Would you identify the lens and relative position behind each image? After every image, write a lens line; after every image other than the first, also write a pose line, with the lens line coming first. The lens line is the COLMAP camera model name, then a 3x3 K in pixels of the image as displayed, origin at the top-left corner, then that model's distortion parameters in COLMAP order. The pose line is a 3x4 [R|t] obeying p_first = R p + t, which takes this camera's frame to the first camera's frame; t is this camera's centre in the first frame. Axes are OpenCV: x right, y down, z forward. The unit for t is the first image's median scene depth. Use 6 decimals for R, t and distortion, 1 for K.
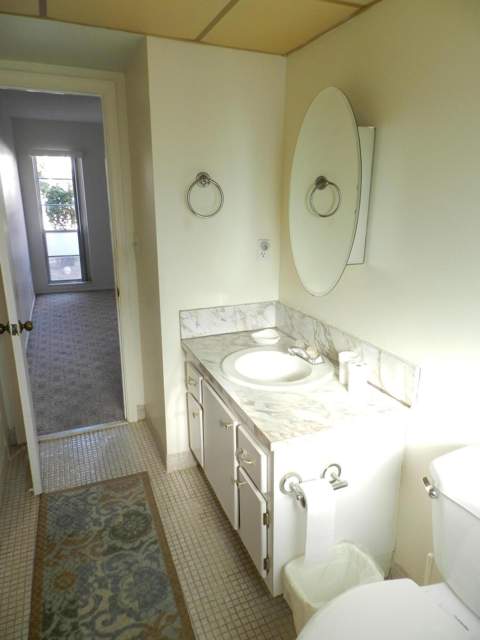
lens RADIAL K [[435.3, 0, 242.2], [0, 435.3, 321.5], [0, 0, 1]] dist [0.020115, 0.000200]
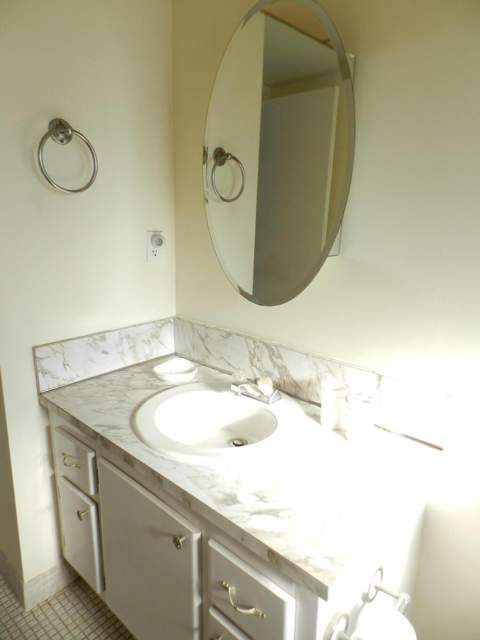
lens RADIAL K [[434.0, 0, 240.0], [0, 434.0, 320.0], [0, 0, 1]] dist [0.020415, -0.000192]
pose [[0.904913, -0.088868, 0.416215, -0.133459], [0.098548, 0.995131, -0.001783, -0.032754], [-0.414030, 0.042630, 0.909265, 0.328480]]
